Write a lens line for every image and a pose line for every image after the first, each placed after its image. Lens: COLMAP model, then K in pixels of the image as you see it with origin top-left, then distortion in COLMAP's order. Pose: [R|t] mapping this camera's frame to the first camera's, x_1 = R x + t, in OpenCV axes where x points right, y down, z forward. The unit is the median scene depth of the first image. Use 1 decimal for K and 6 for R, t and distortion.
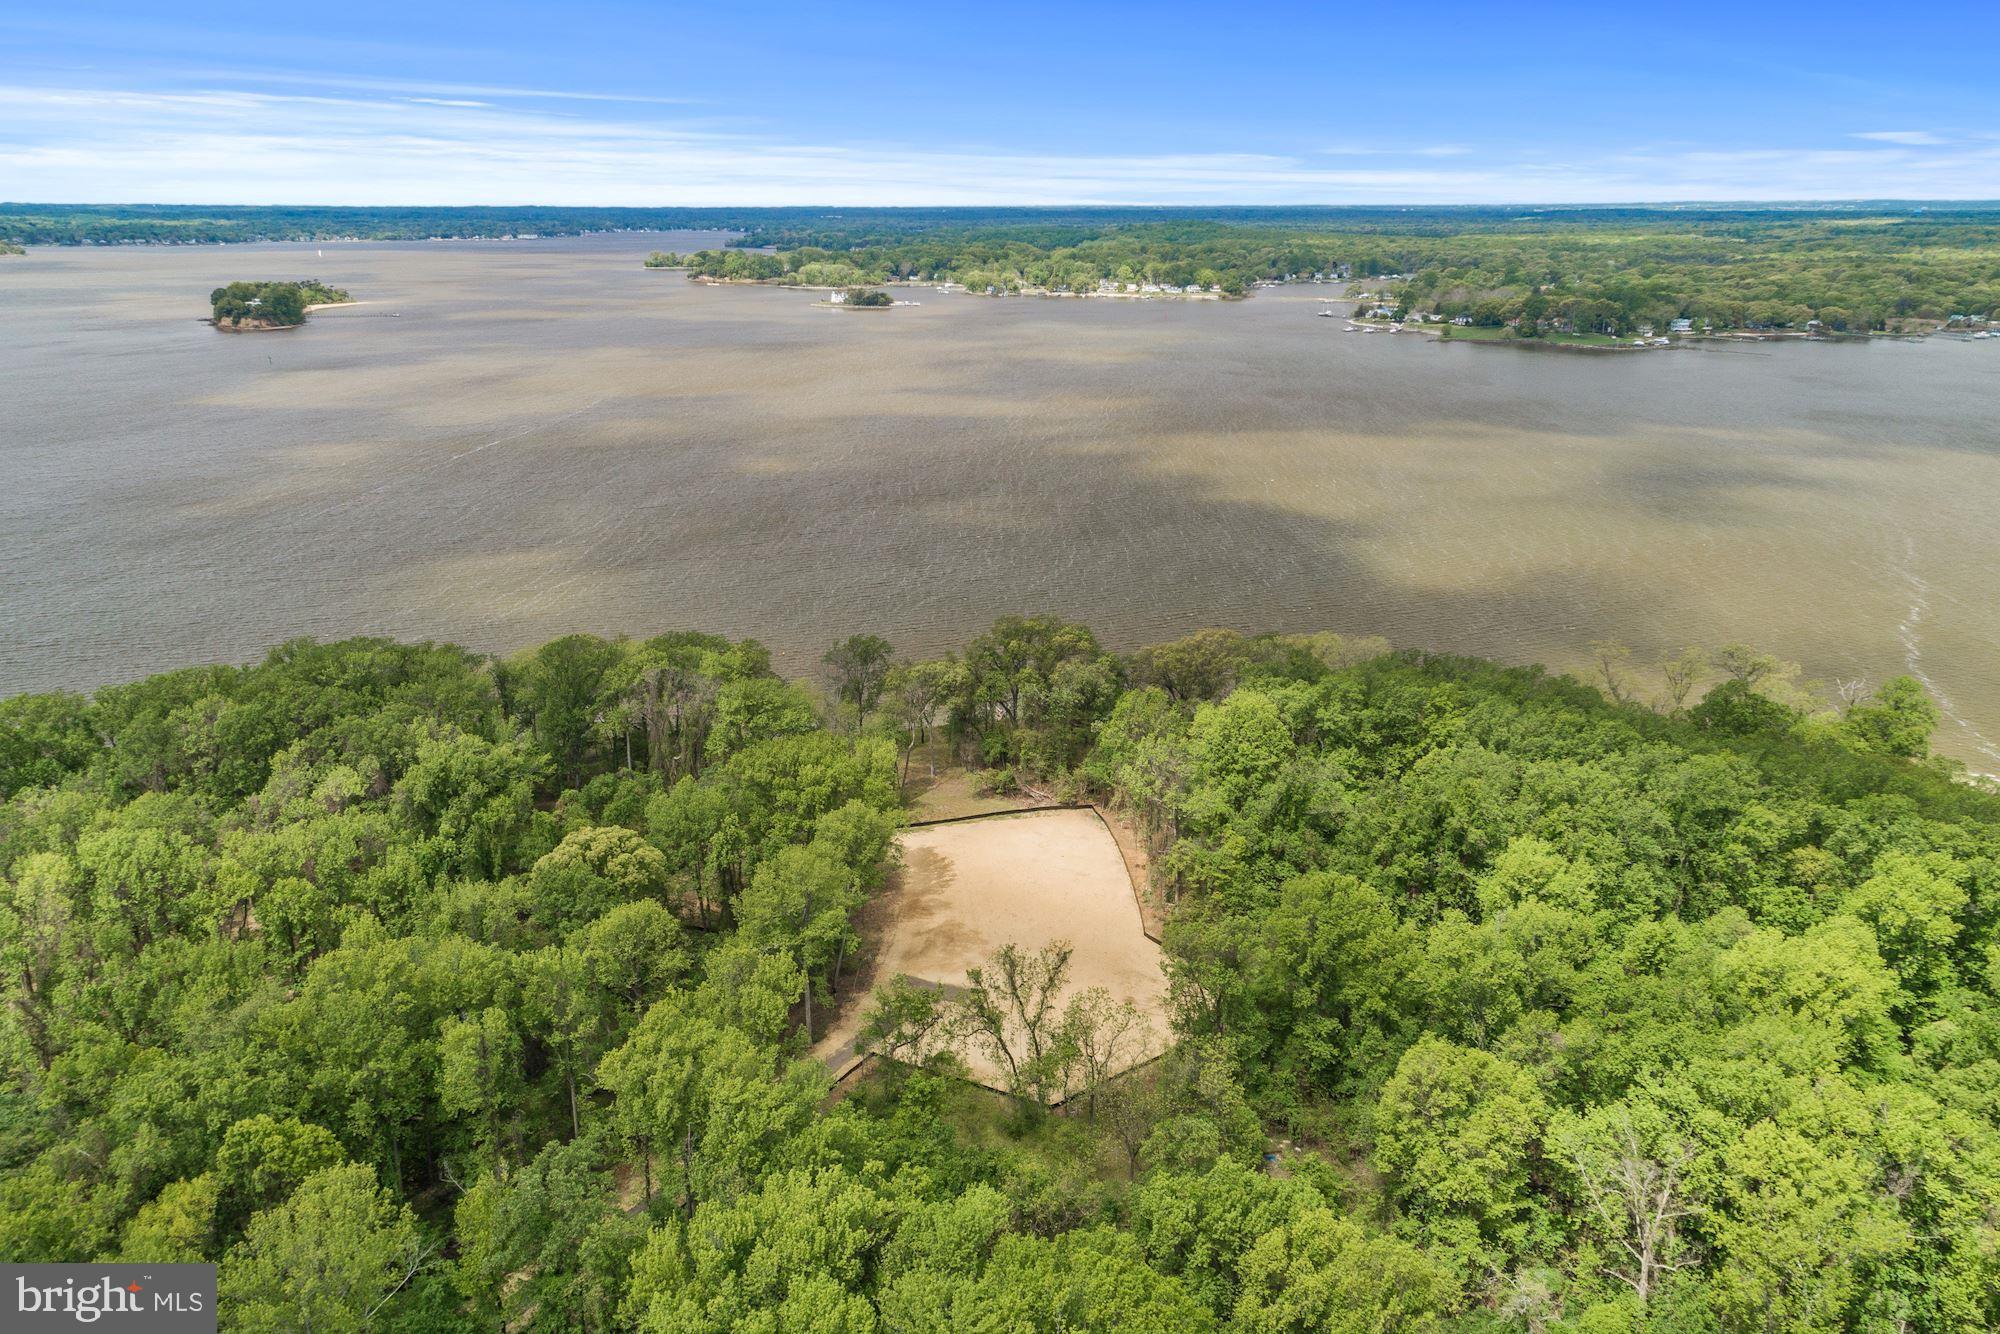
lens RADIAL K [[1487.5, 0, 1005.7], [0, 1487.5, 676.5], [0, 0, 1]] dist [0.014817, 0.014117]
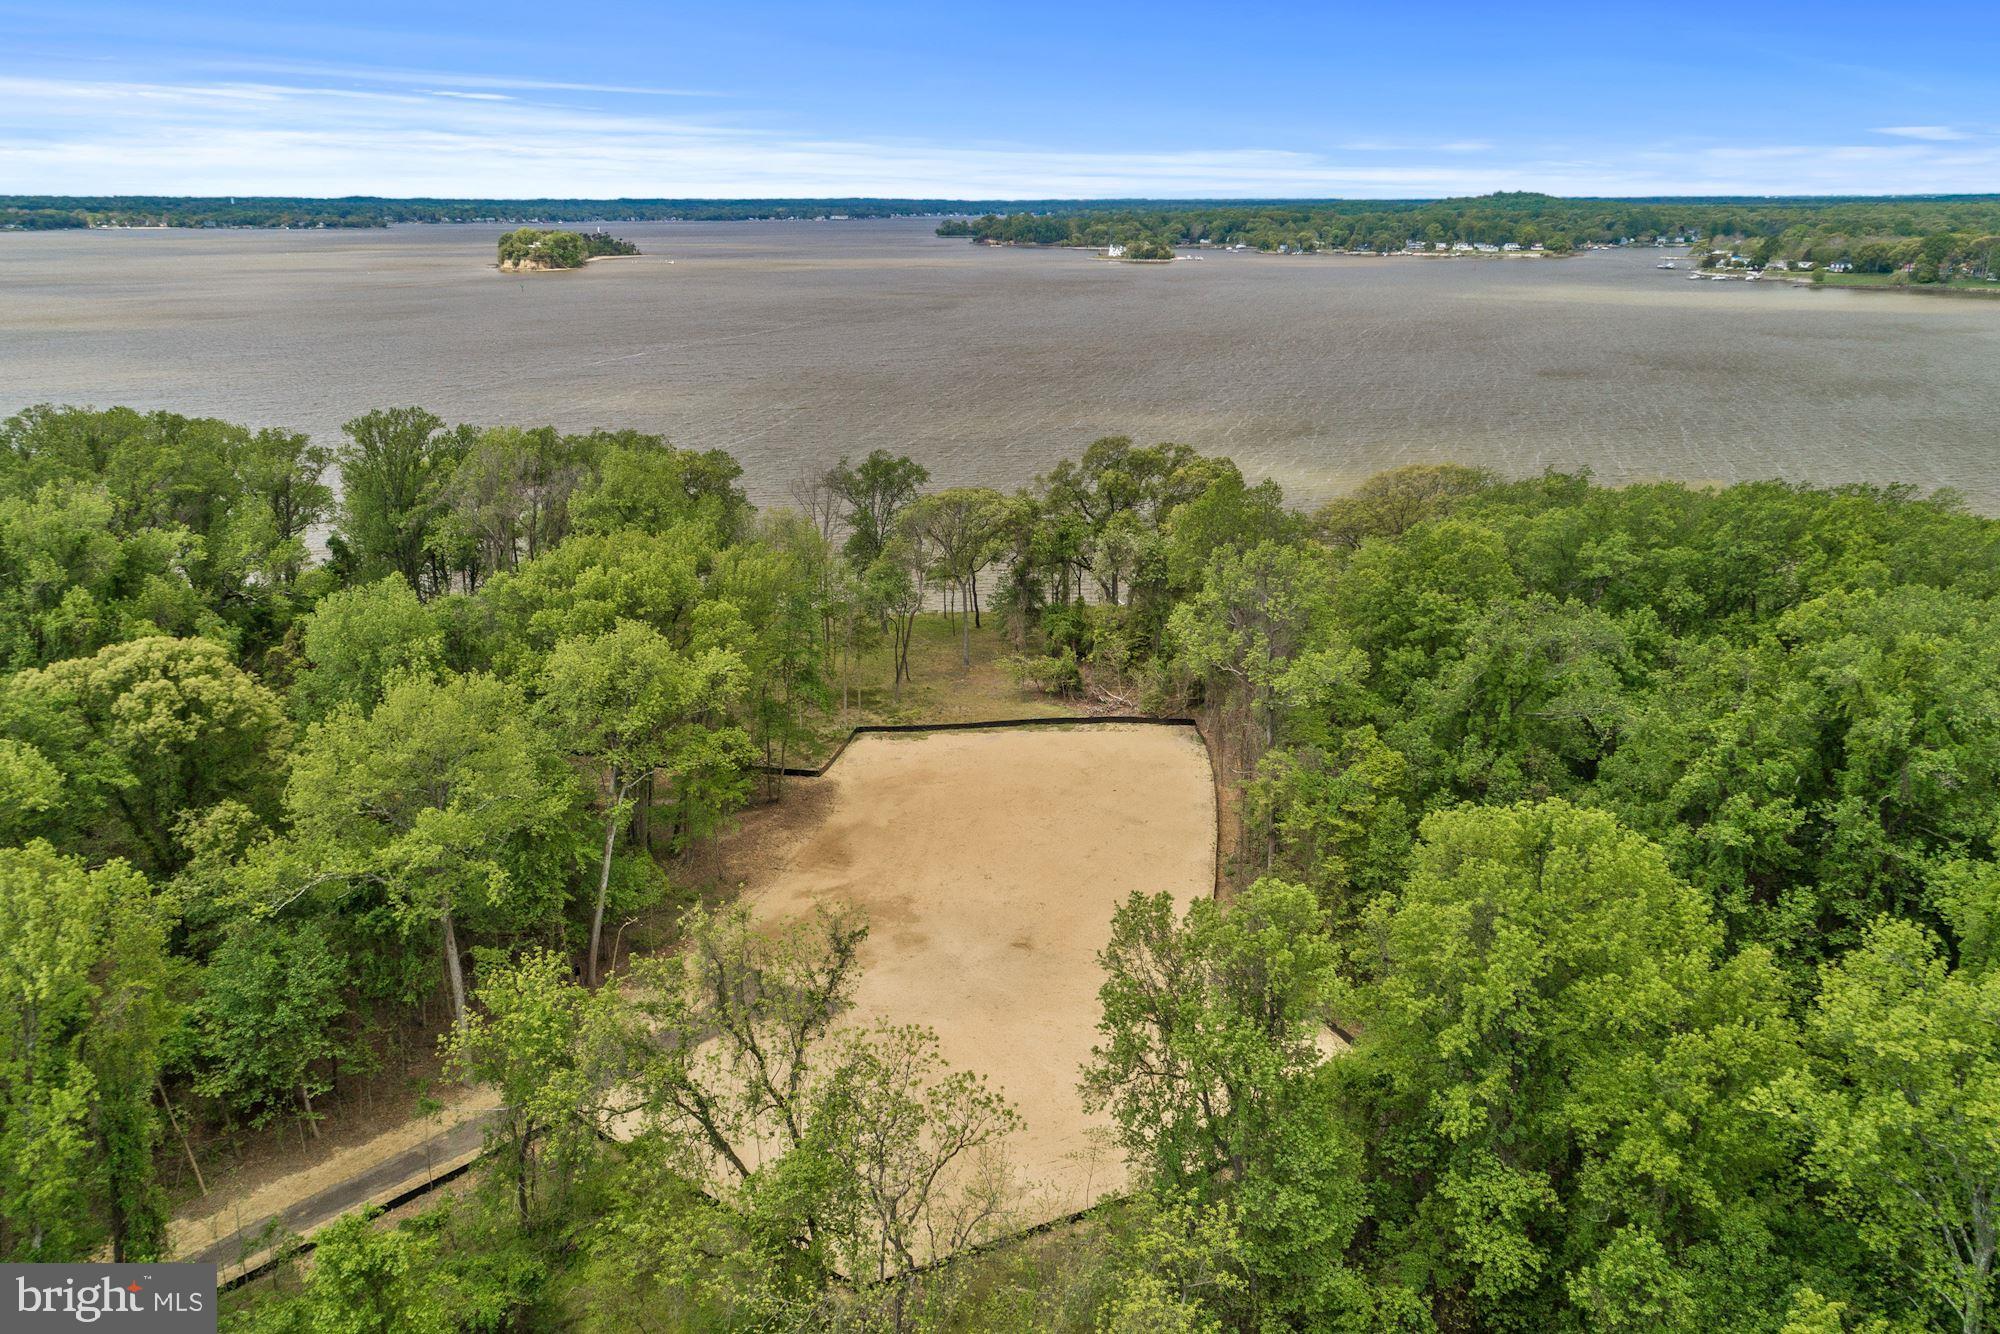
lens RADIAL K [[1503.1, 0, 1006.7], [0, 1503.1, 622.1], [0, 0, 1]] dist [0.022458, 0.003694]
pose [[0.979871, 0.052582, -0.192583, 0.127364], [-0.059007, 0.997871, -0.027774, 0.087205], [0.190713, 0.038579, 0.980888, 0.483012]]
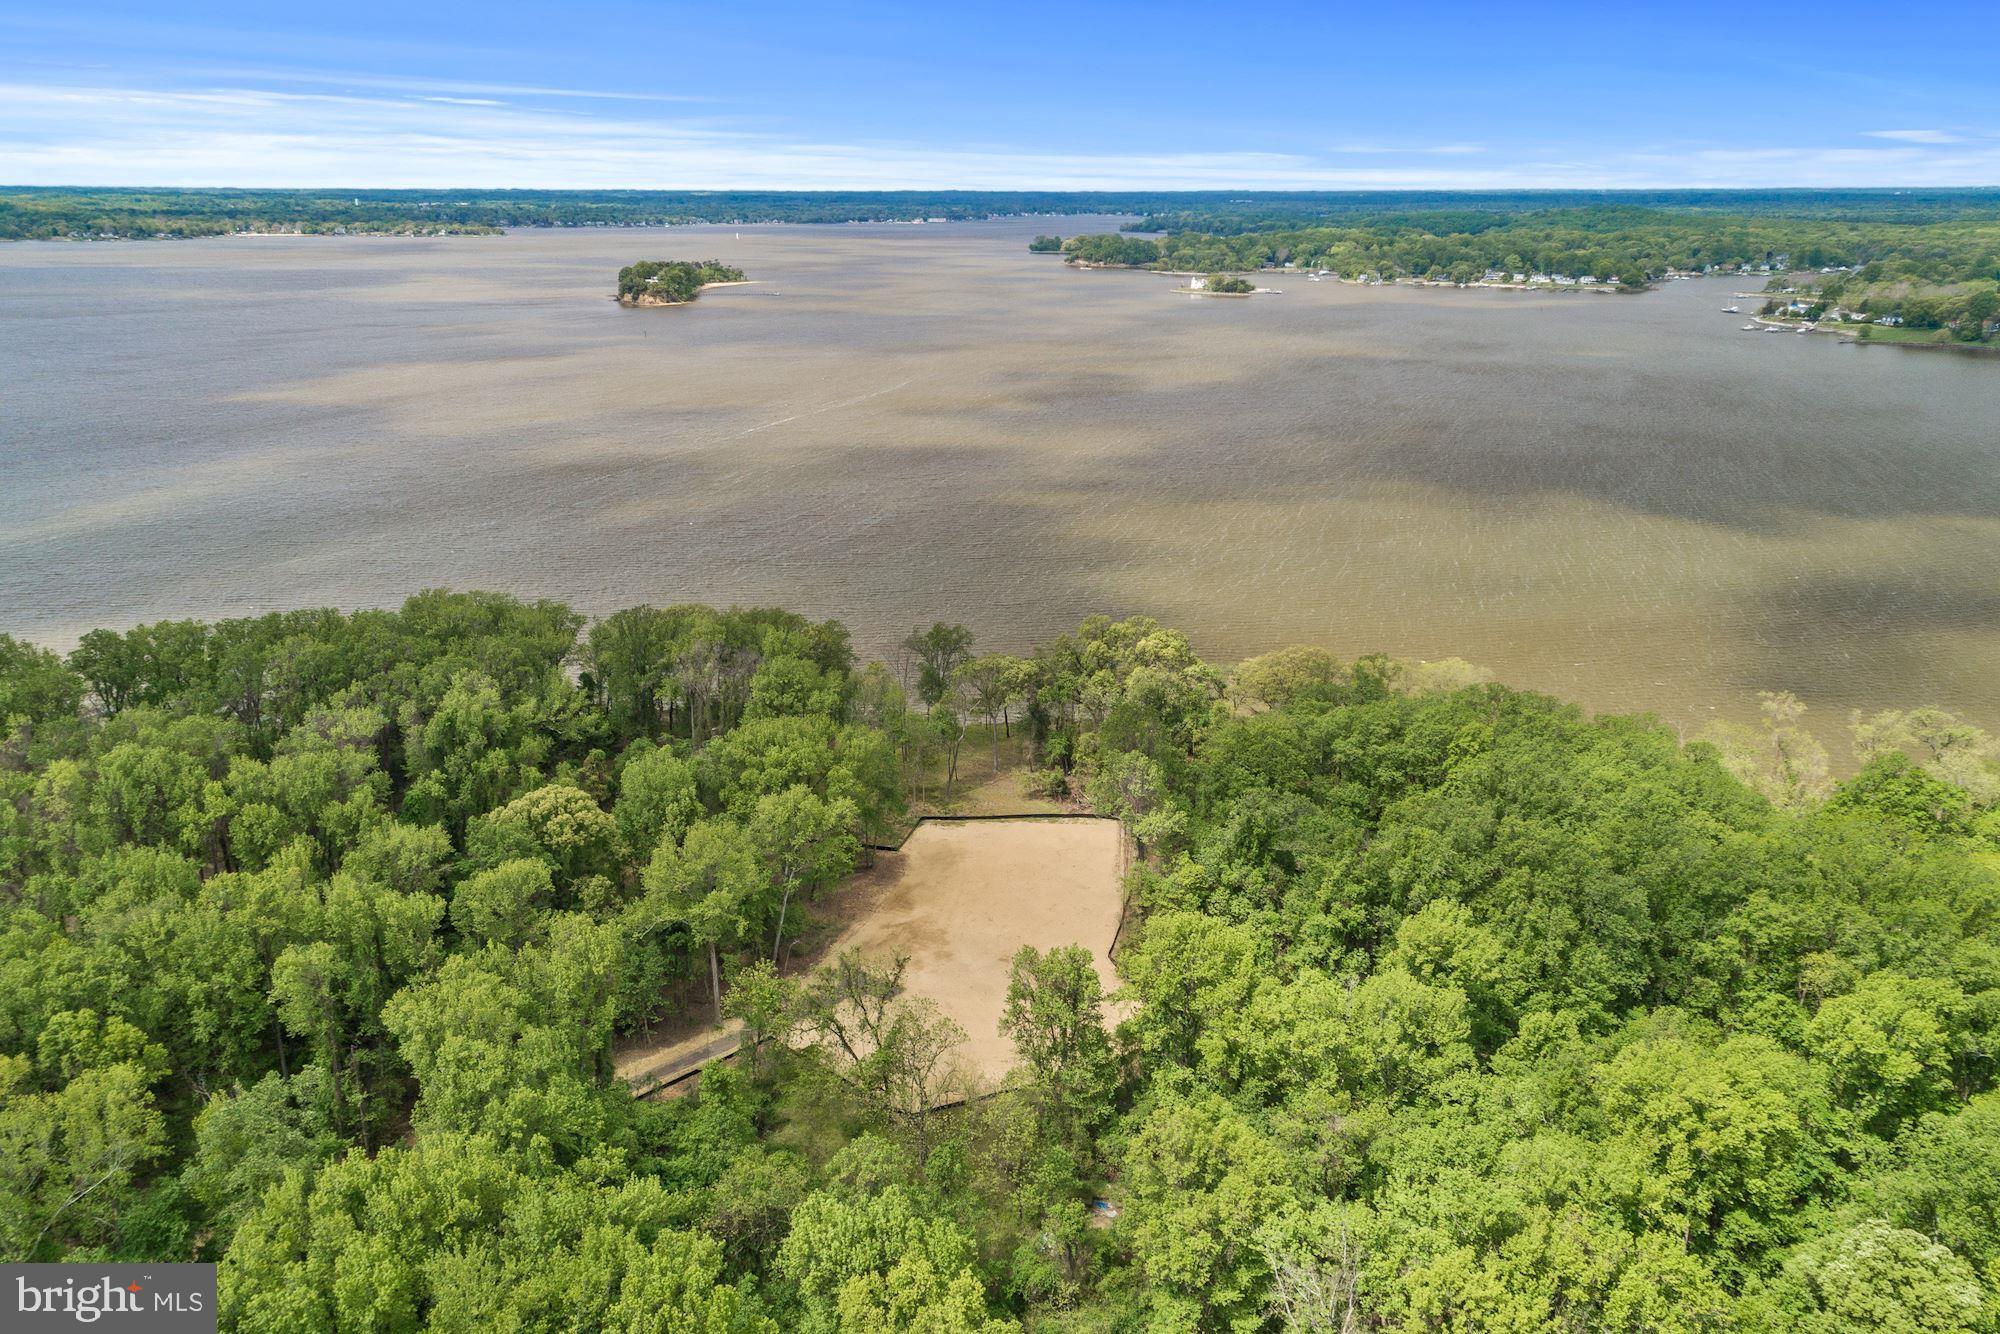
lens RADIAL K [[1506.4, 0, 1006.3], [0, 1506.4, 661.7], [0, 0, 1]] dist [0.016062, 0.014137]
pose [[0.965161, 0.079811, -0.249186, 0.271876], [-0.080547, 0.996724, 0.007257, -0.018361], [0.248949, 0.013067, 0.968428, 0.044228]]
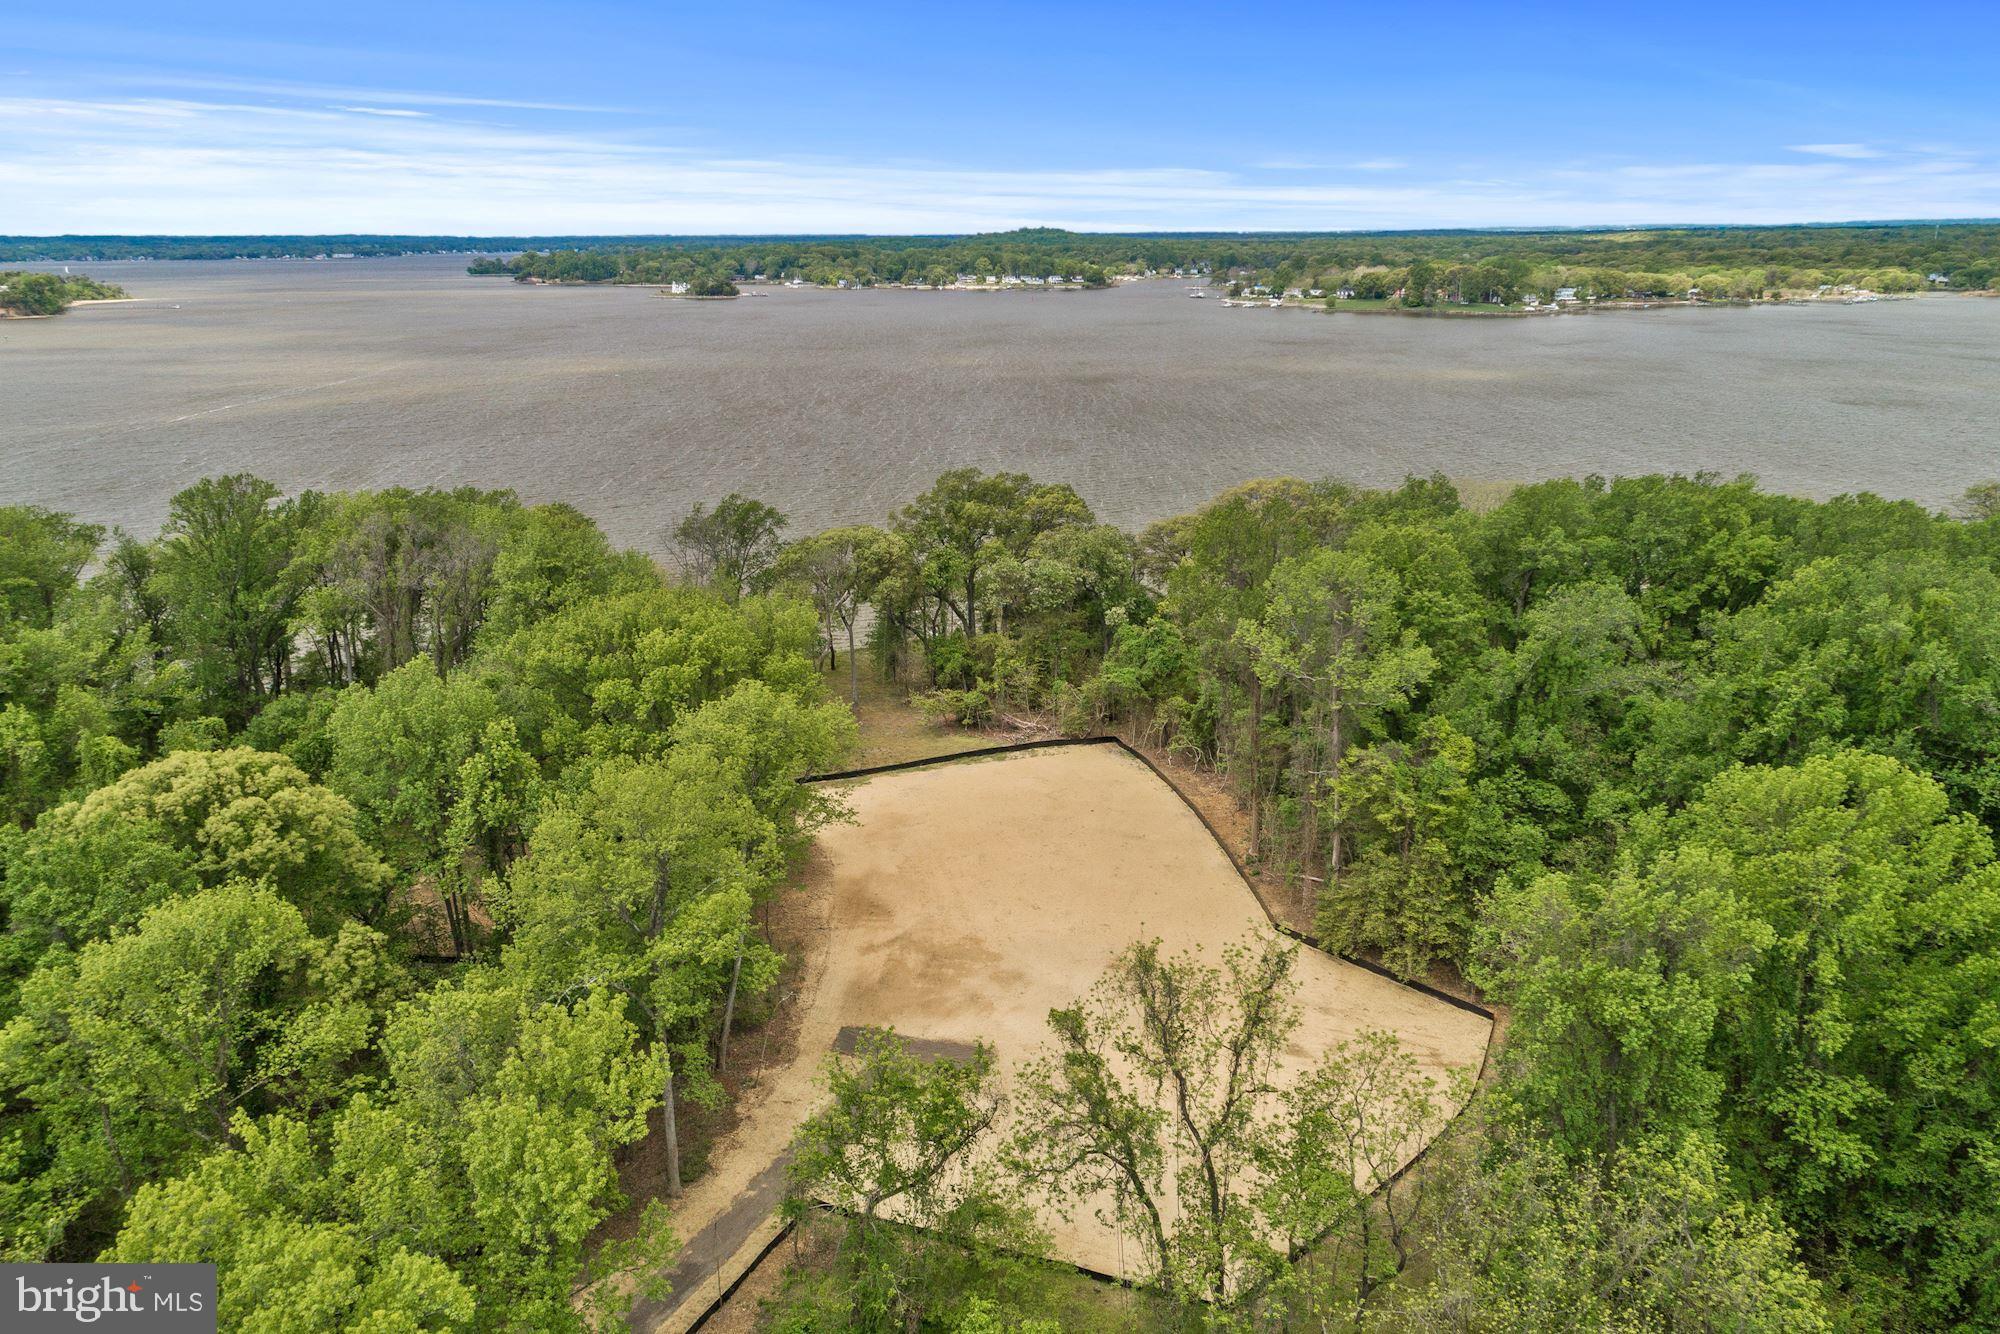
lens RADIAL K [[1487.5, 0, 1005.7], [0, 1487.5, 676.5], [0, 0, 1]] dist [0.014817, 0.014117]
pose [[0.994749, -0.035727, 0.095905, -0.062077], [0.037494, 0.999158, -0.016680, 0.089475], [-0.095228, 0.020189, 0.995251, 0.477561]]
